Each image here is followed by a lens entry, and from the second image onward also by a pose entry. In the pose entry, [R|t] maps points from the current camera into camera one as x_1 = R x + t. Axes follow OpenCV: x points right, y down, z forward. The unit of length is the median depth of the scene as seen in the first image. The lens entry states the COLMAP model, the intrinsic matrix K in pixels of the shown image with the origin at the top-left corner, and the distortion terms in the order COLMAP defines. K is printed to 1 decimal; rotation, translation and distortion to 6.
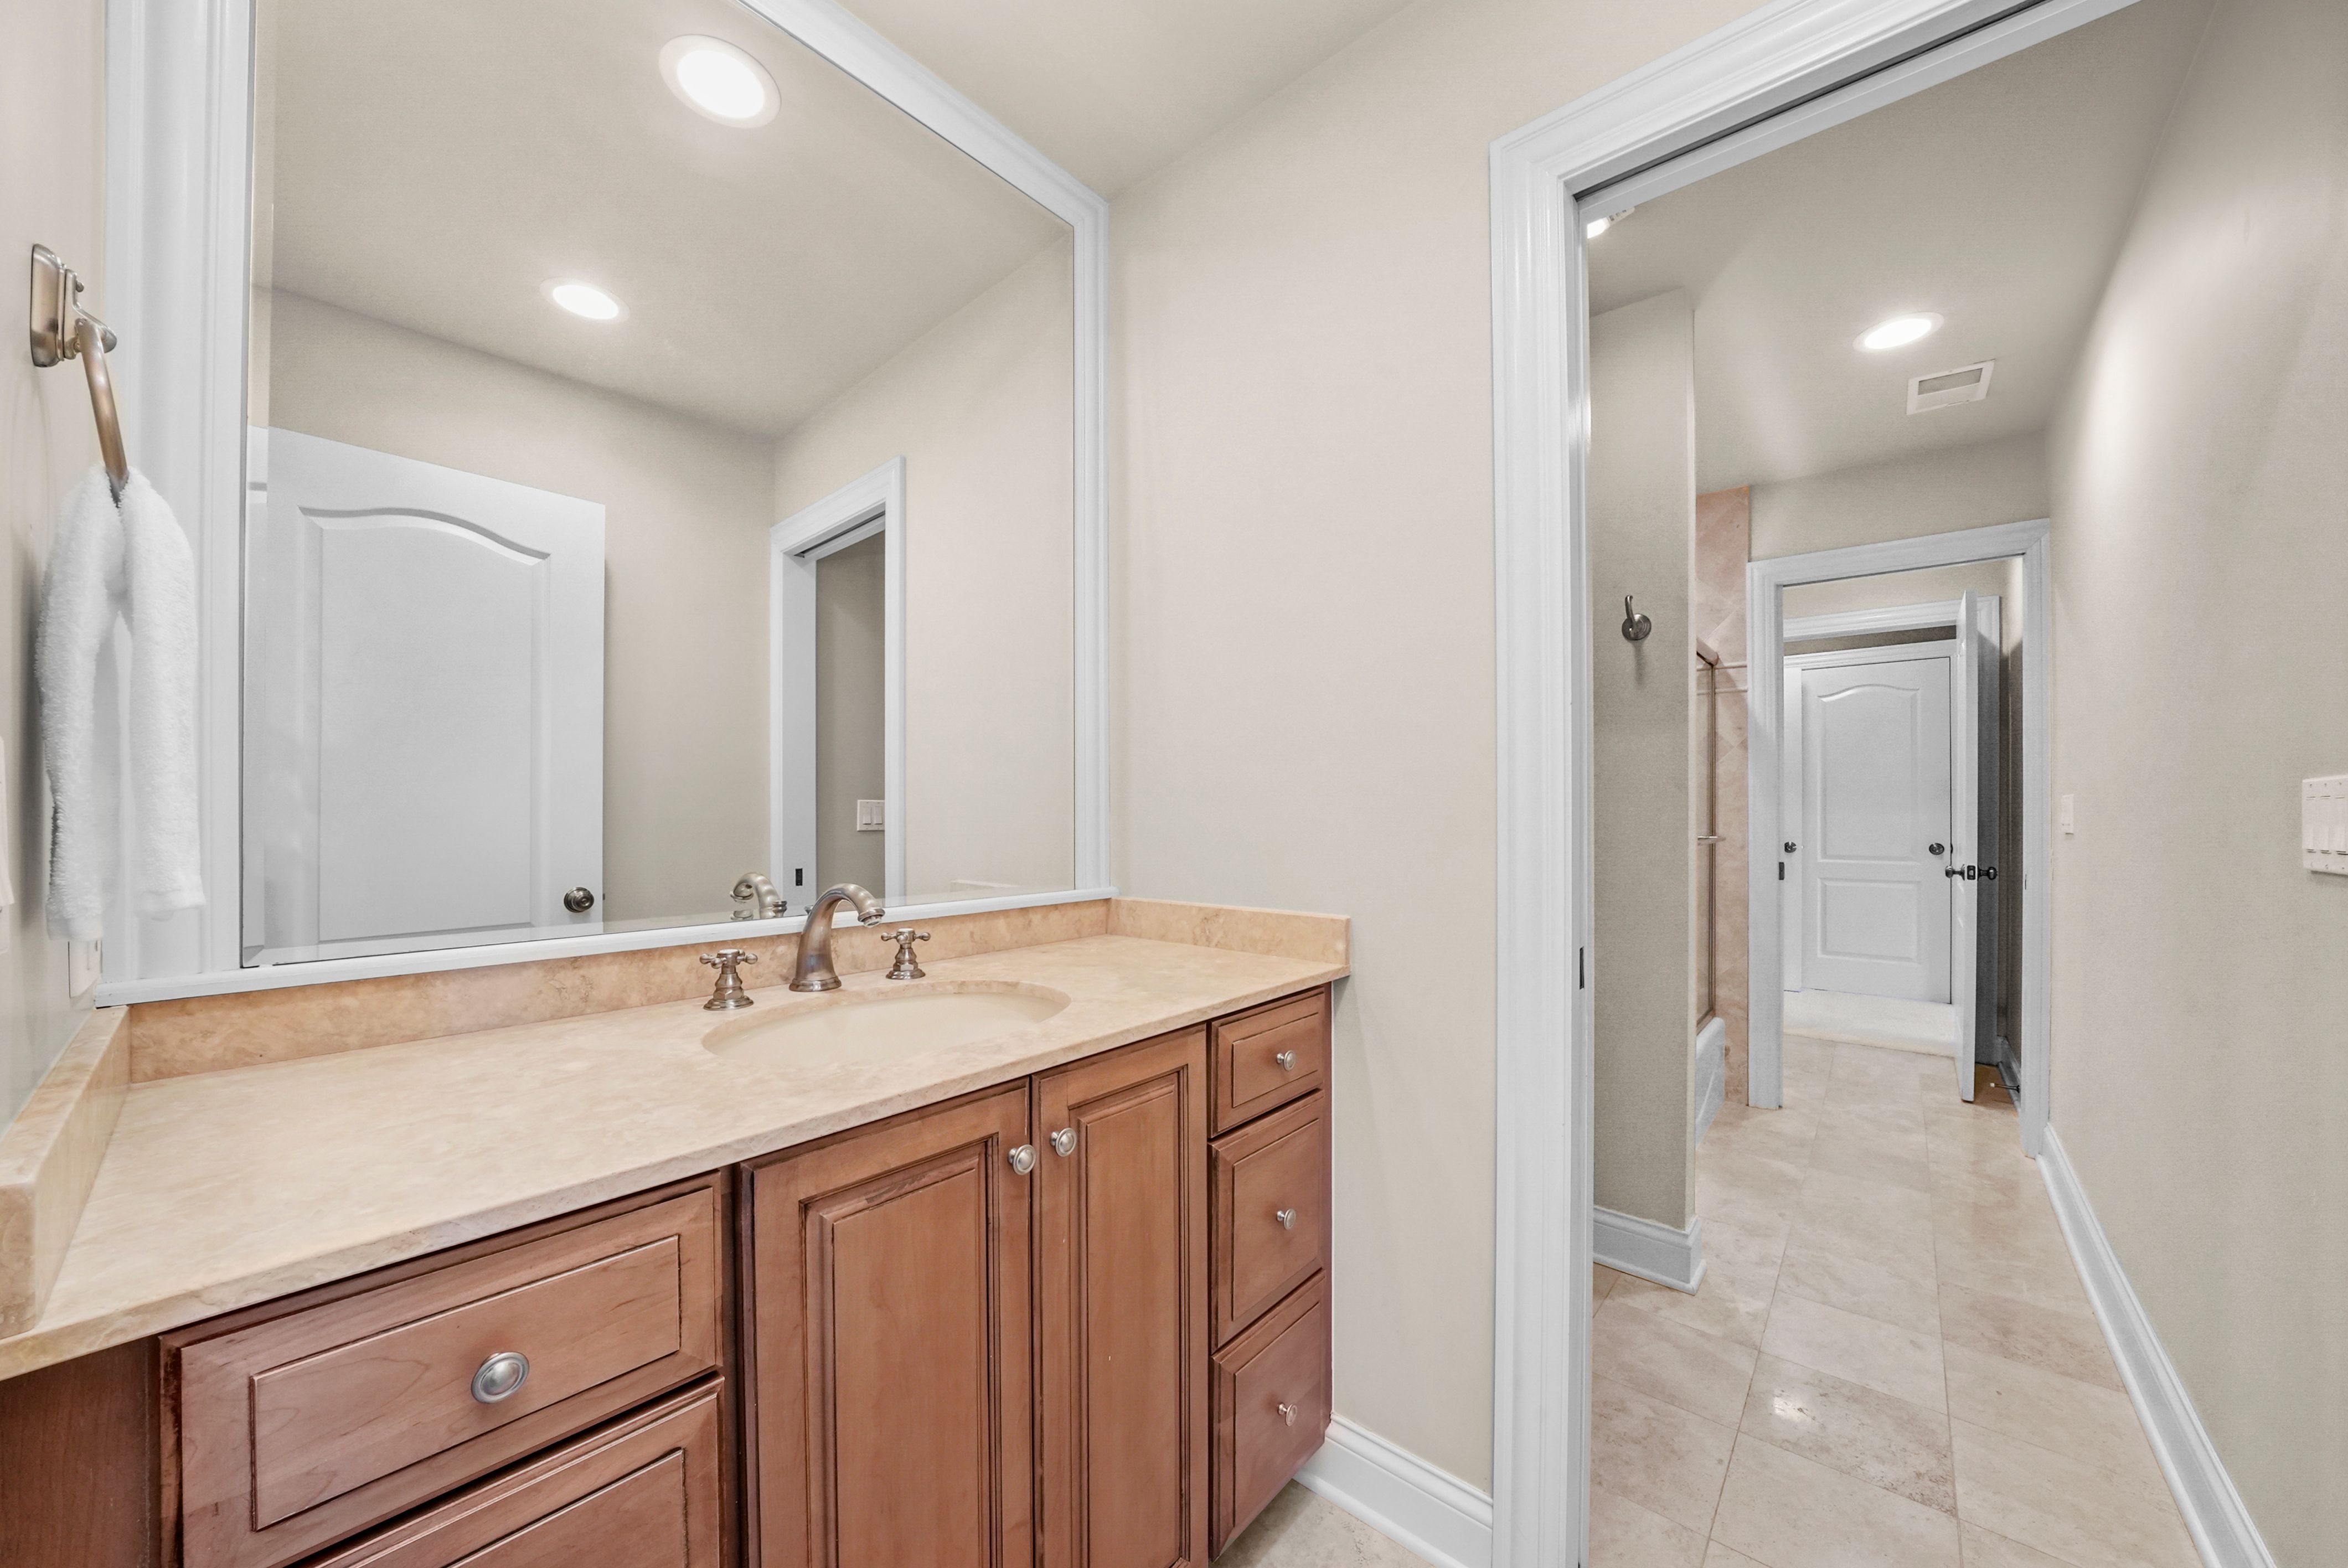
lens RADIAL K [[816.3, 0, 1185.2], [0, 816.3, 804.7], [0, 0, 1]] dist [-0.017600, -0.000290]
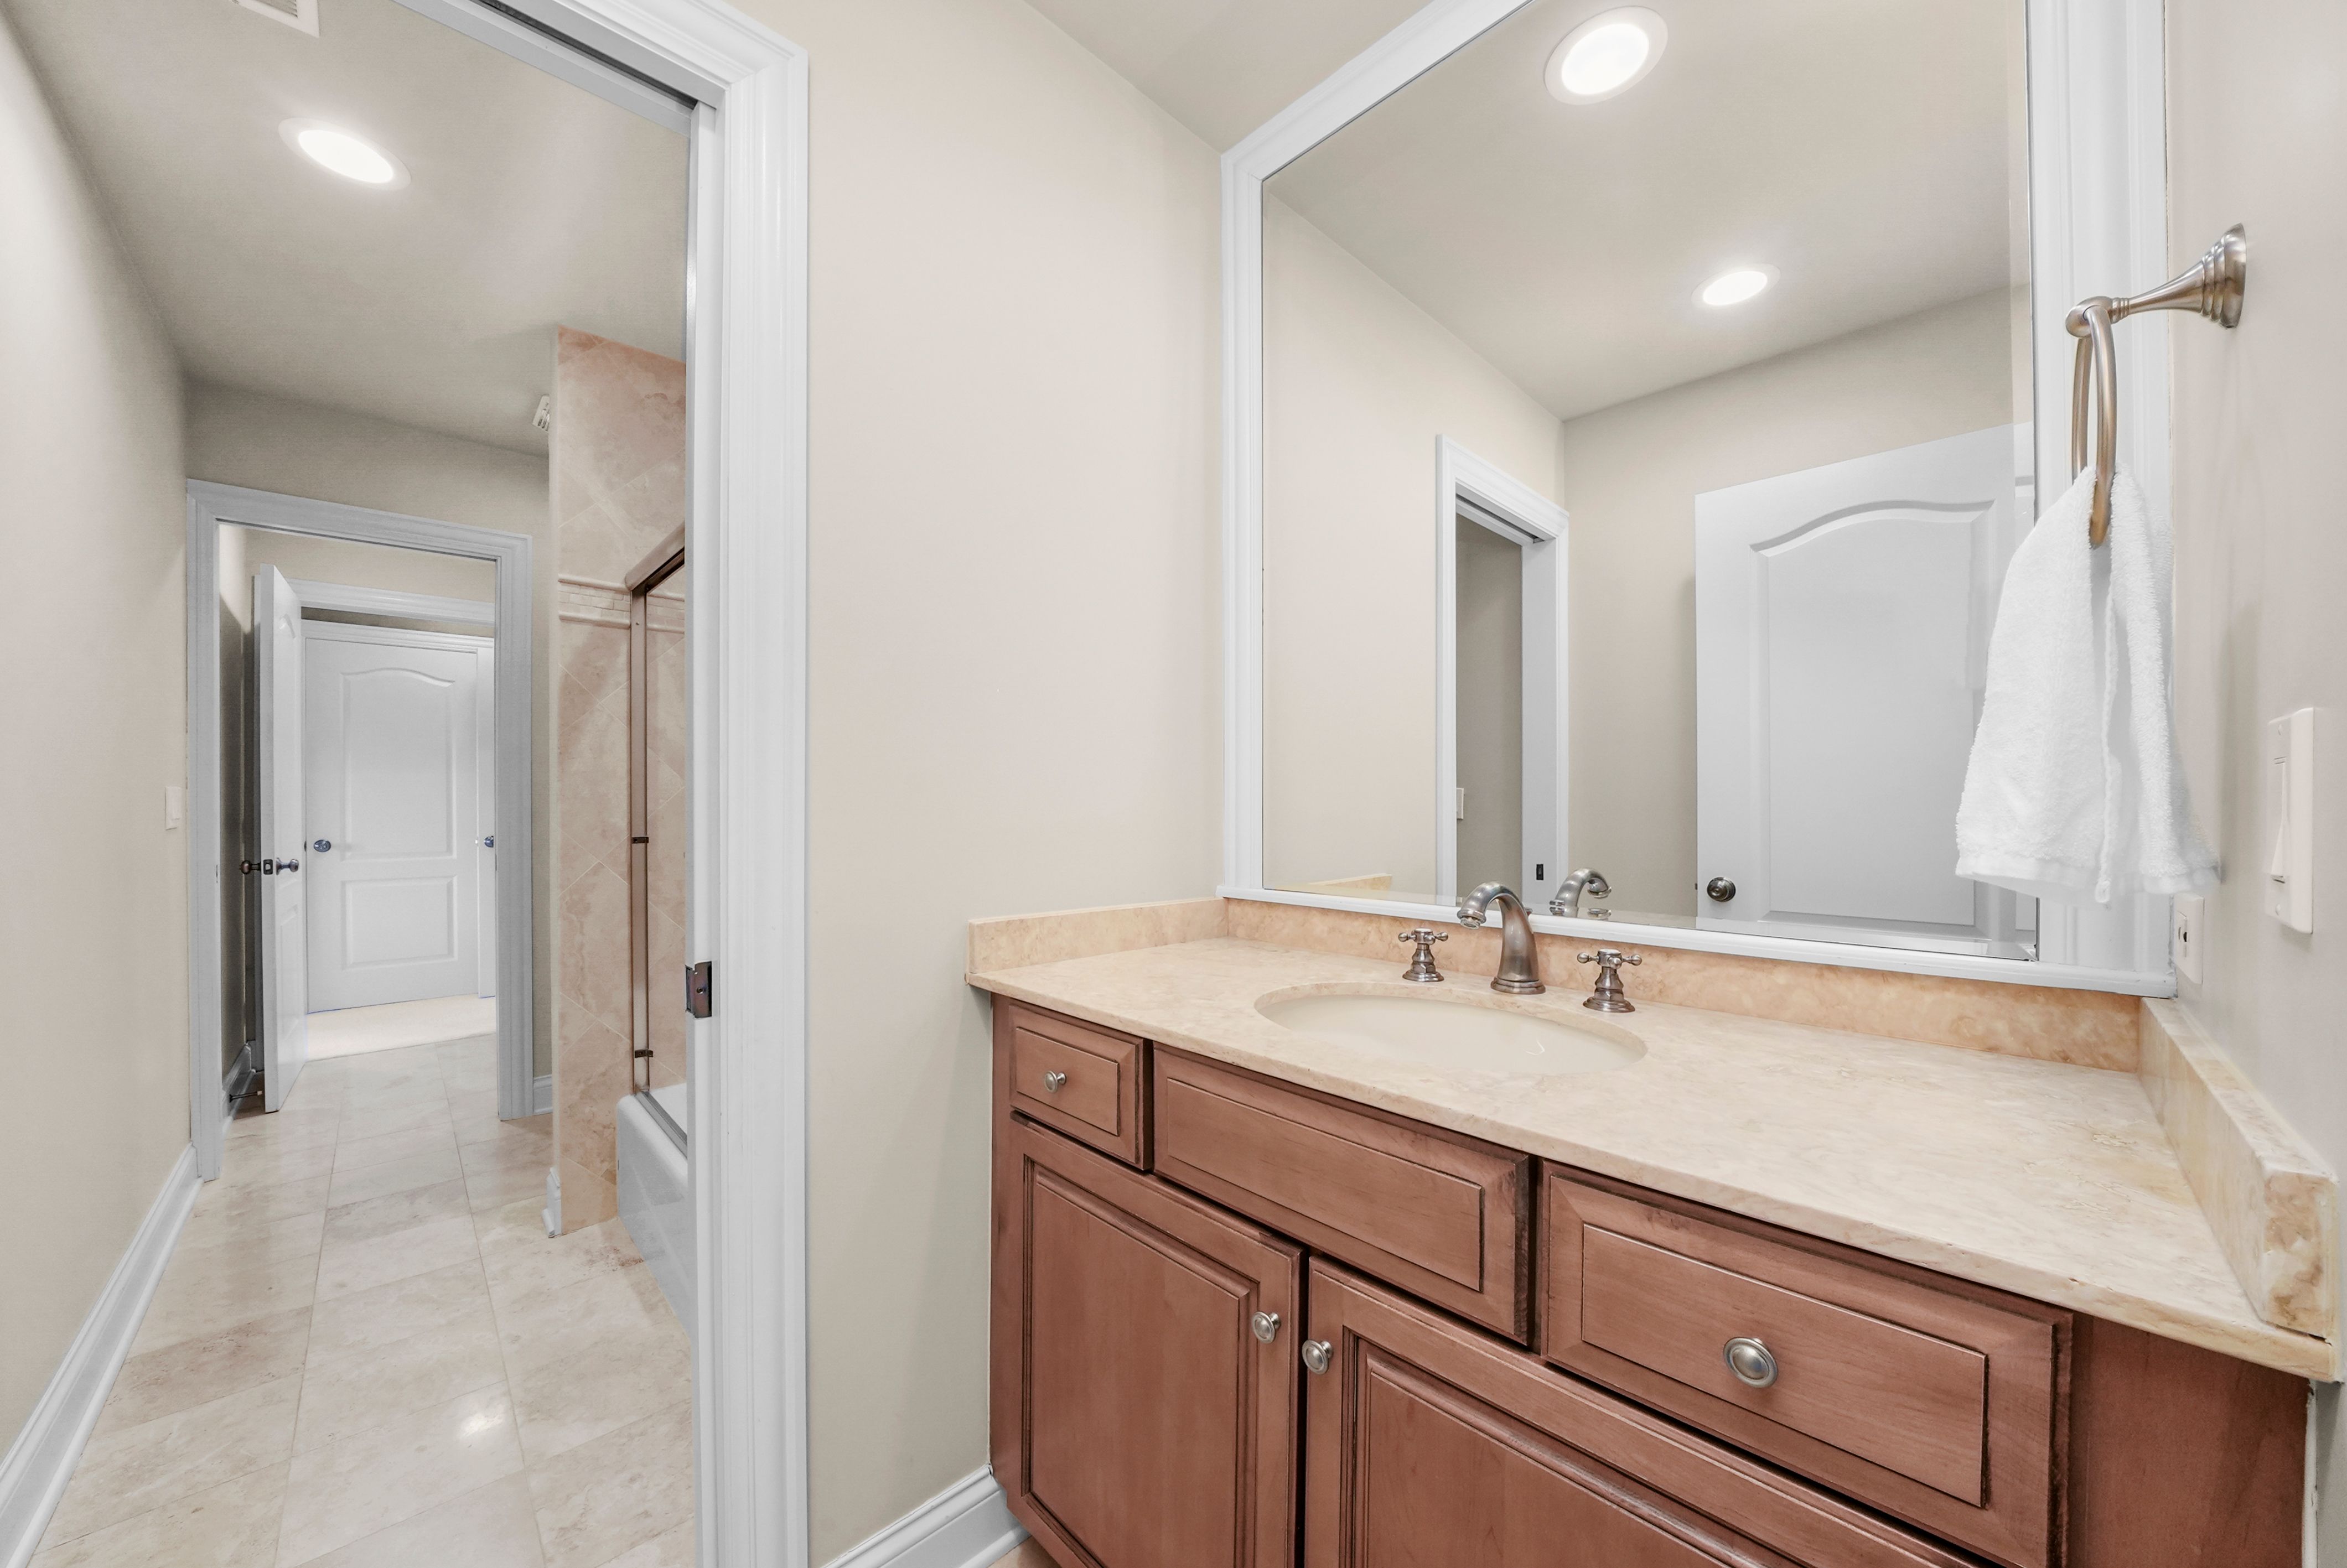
lens RADIAL K [[882.0, 0, 1182.8], [0, 882.0, 801.9], [0, 0, 1]] dist [-0.002749, 0.000263]
pose [[-0.110521, -0.003628, -0.993867, 0.699738], [0.004952, 0.999979, -0.004201, 0.005877], [0.993861, -0.005386, -0.110501, 0.803231]]
